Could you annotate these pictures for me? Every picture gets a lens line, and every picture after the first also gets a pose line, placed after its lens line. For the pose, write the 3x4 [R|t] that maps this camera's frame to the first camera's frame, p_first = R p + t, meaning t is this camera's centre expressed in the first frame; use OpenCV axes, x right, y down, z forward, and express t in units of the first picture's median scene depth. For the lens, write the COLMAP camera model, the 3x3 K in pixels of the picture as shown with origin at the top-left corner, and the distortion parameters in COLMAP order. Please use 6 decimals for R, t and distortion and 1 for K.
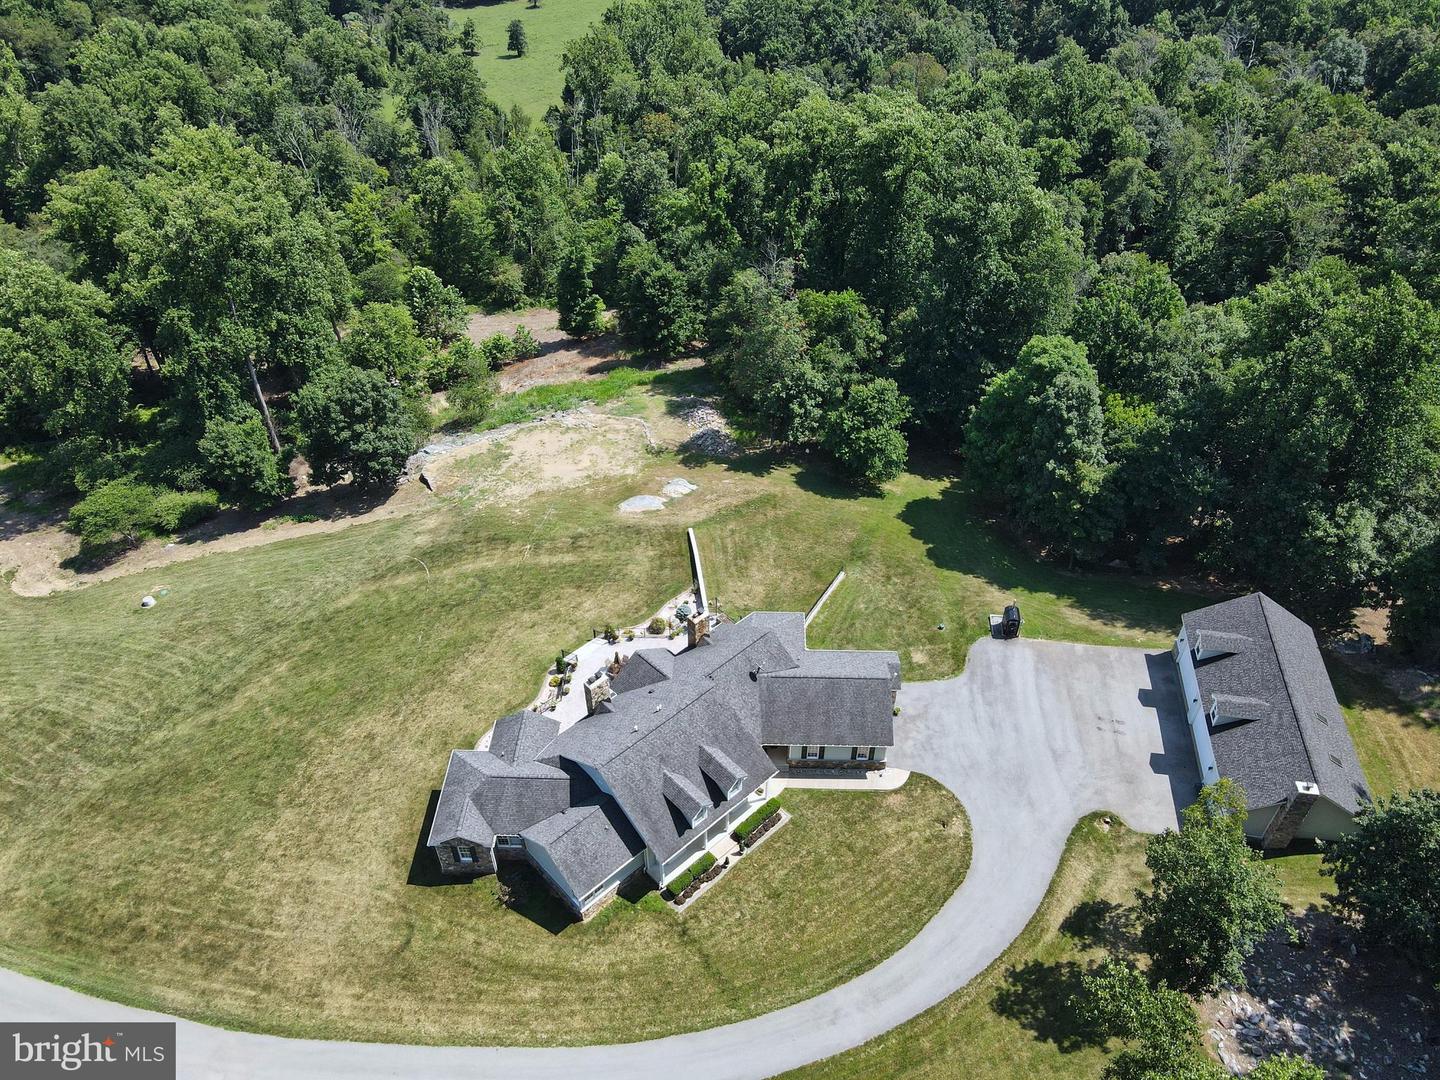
lens RADIAL K [[1062.8, 0, 720.0], [0, 1062.8, 553.3], [0, 0, 1]] dist [-0.007096, 0.032067]
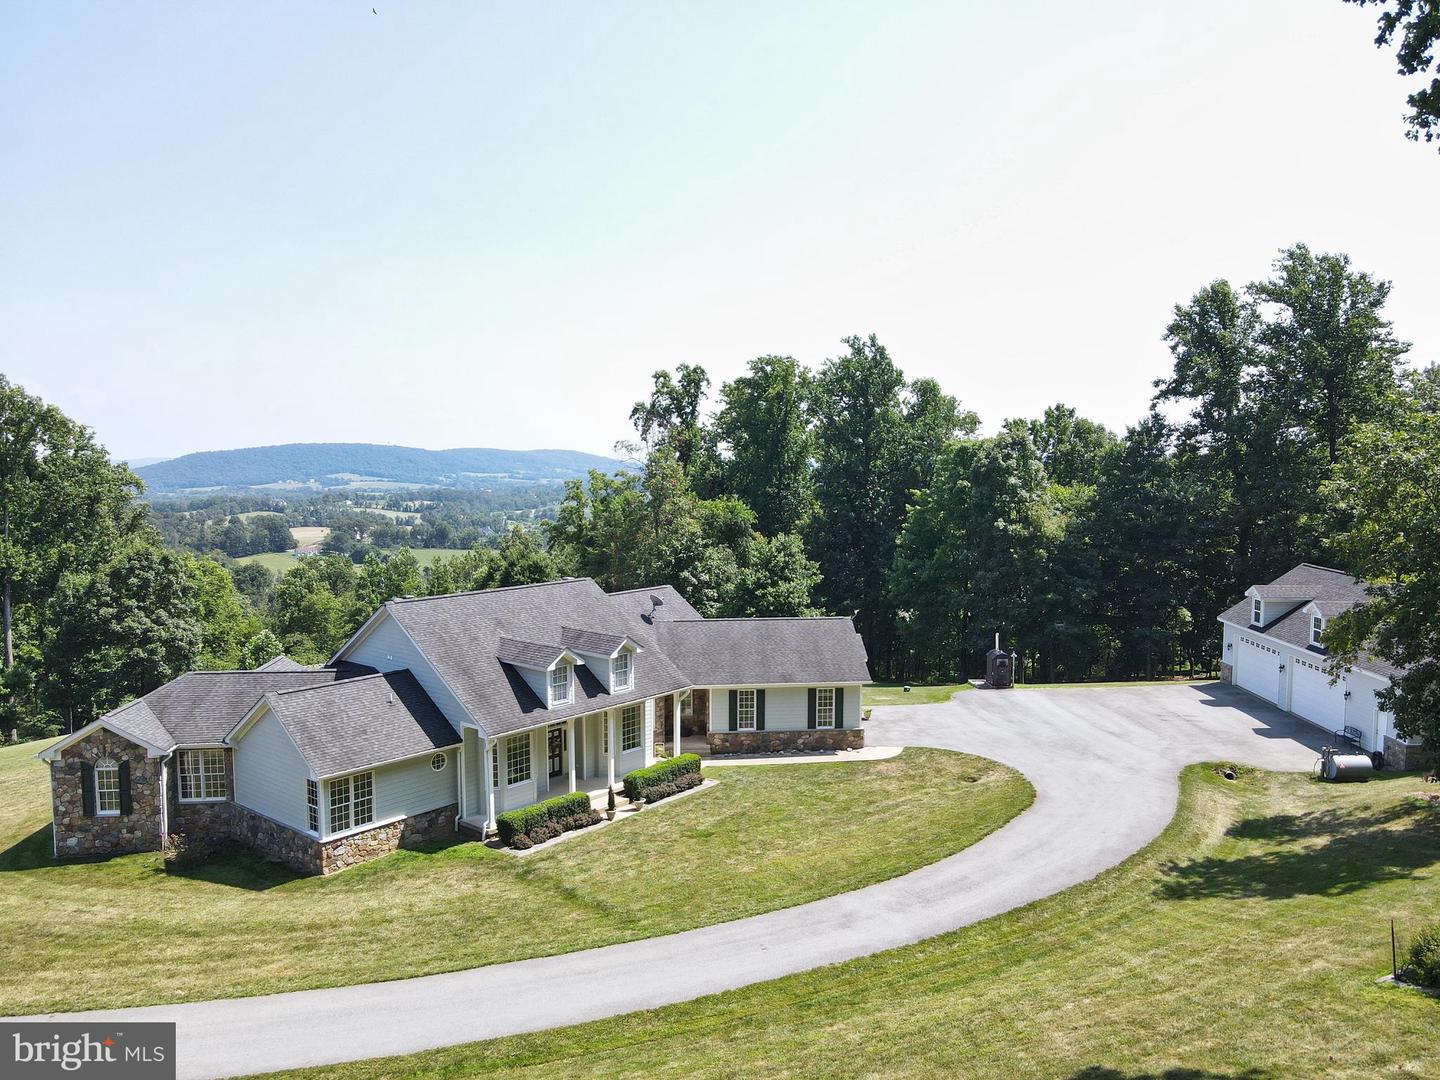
lens RADIAL K [[1063.8, 0, 719.7], [0, 1063.8, 554.1], [0, 0, 1]] dist [-0.016680, 0.049504]
pose [[0.993331, -0.011089, 0.114760, 0.000665], [0.078150, 0.796573, -0.599470, 0.443009], [-0.084768, 0.604441, 0.792127, 0.408502]]
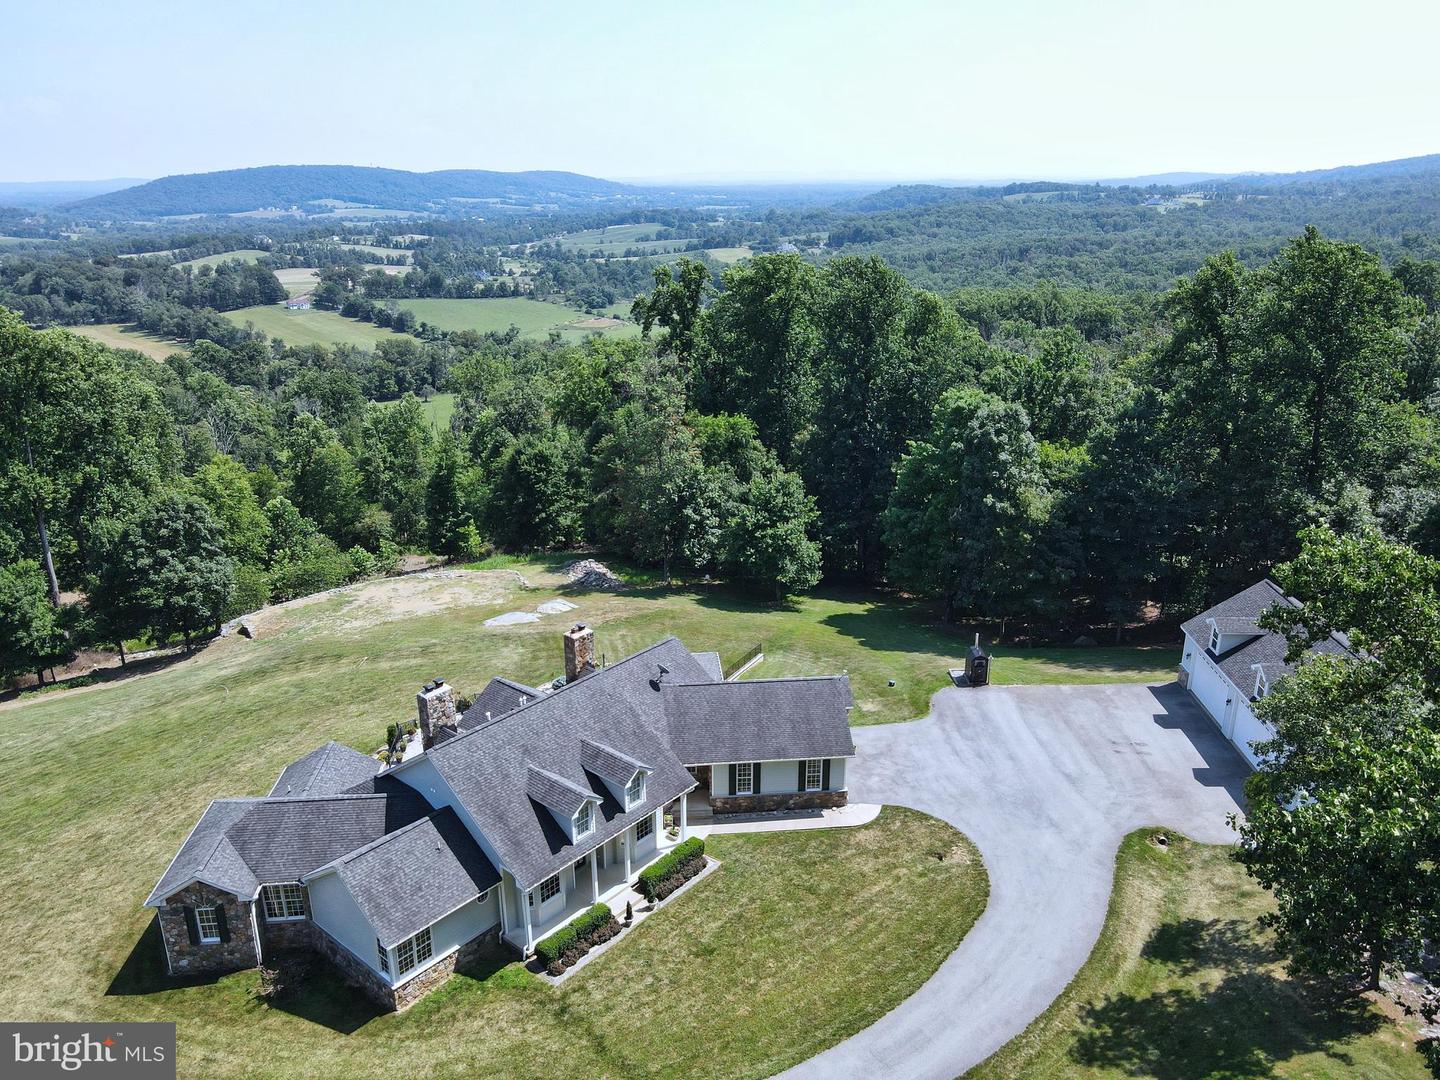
lens RADIAL K [[1062.8, 0, 720.0], [0, 1062.8, 553.3], [0, 0, 1]] dist [-0.007096, 0.032067]
pose [[0.993523, -0.040916, 0.106009, 0.001746], [0.078808, 0.920202, -0.383428, 0.289694], [-0.081861, 0.389299, 0.917467, 0.263180]]
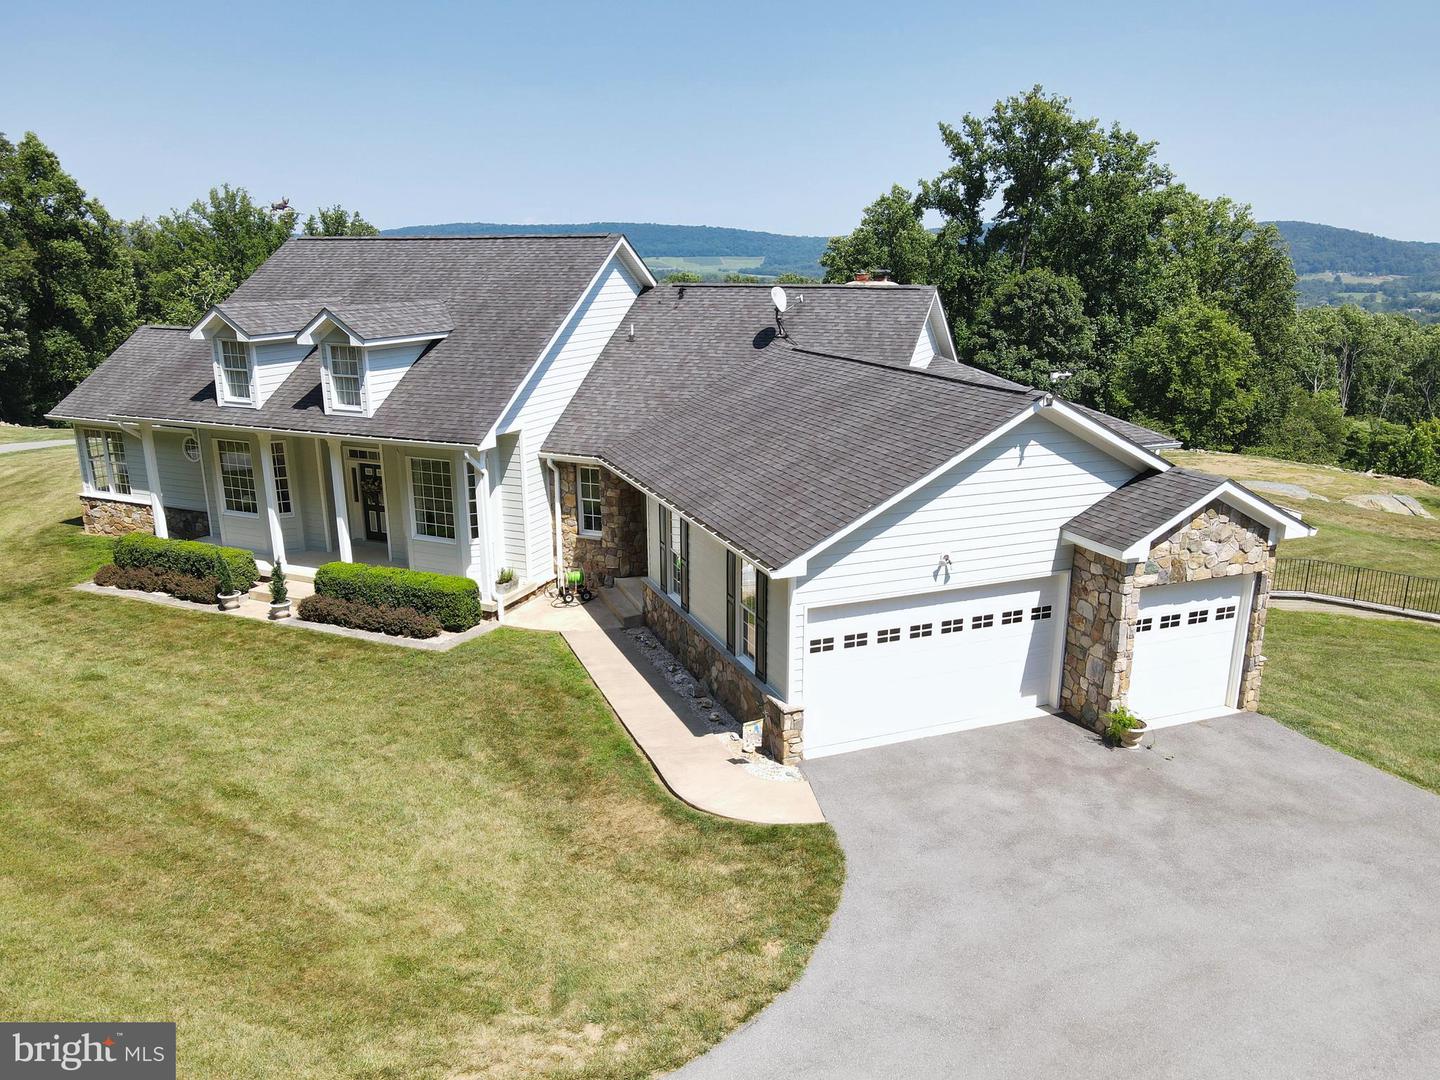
lens RADIAL K [[1063.8, 0, 719.7], [0, 1063.8, 554.1], [0, 0, 1]] dist [-0.016680, 0.049504]
pose [[0.388138, 0.253617, -0.886018, 0.297973], [-0.622363, 0.781192, -0.049027, 0.174333], [0.679716, 0.570454, 0.461052, 0.804468]]
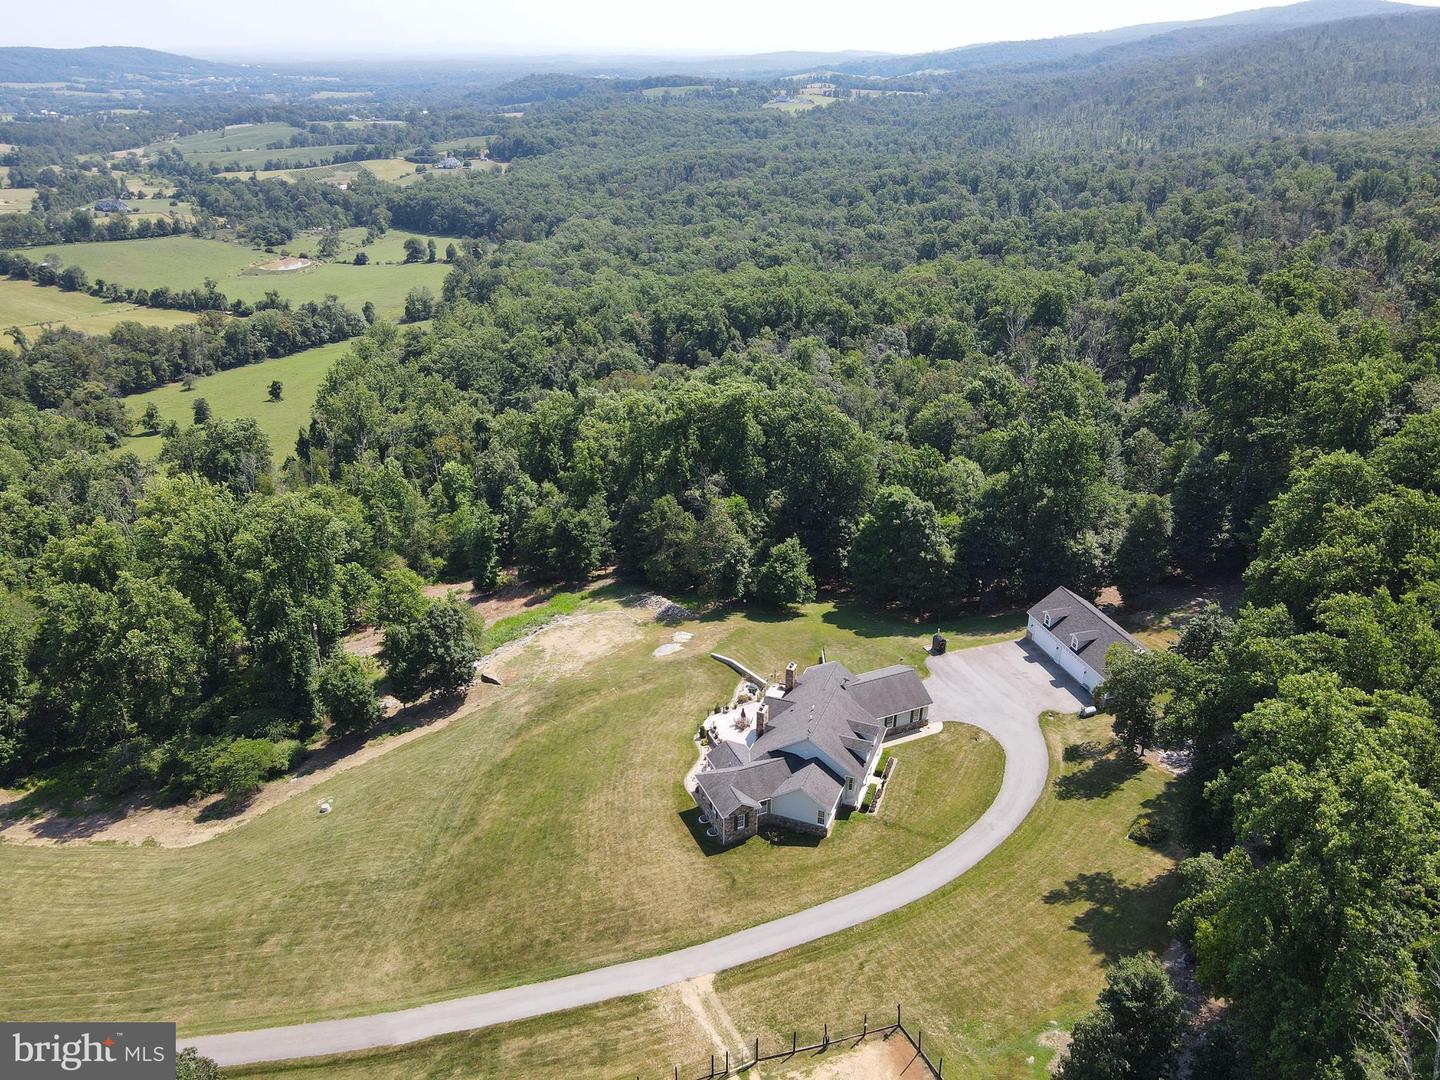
lens RADIAL K [[1062.8, 0, 720.0], [0, 1062.8, 553.3], [0, 0, 1]] dist [-0.007096, 0.032067]
pose [[0.903068, -0.181418, 0.389303, -0.666690], [0.286613, 0.929620, -0.231647, 0.225950], [-0.319879, 0.320772, 0.891506, -0.406522]]
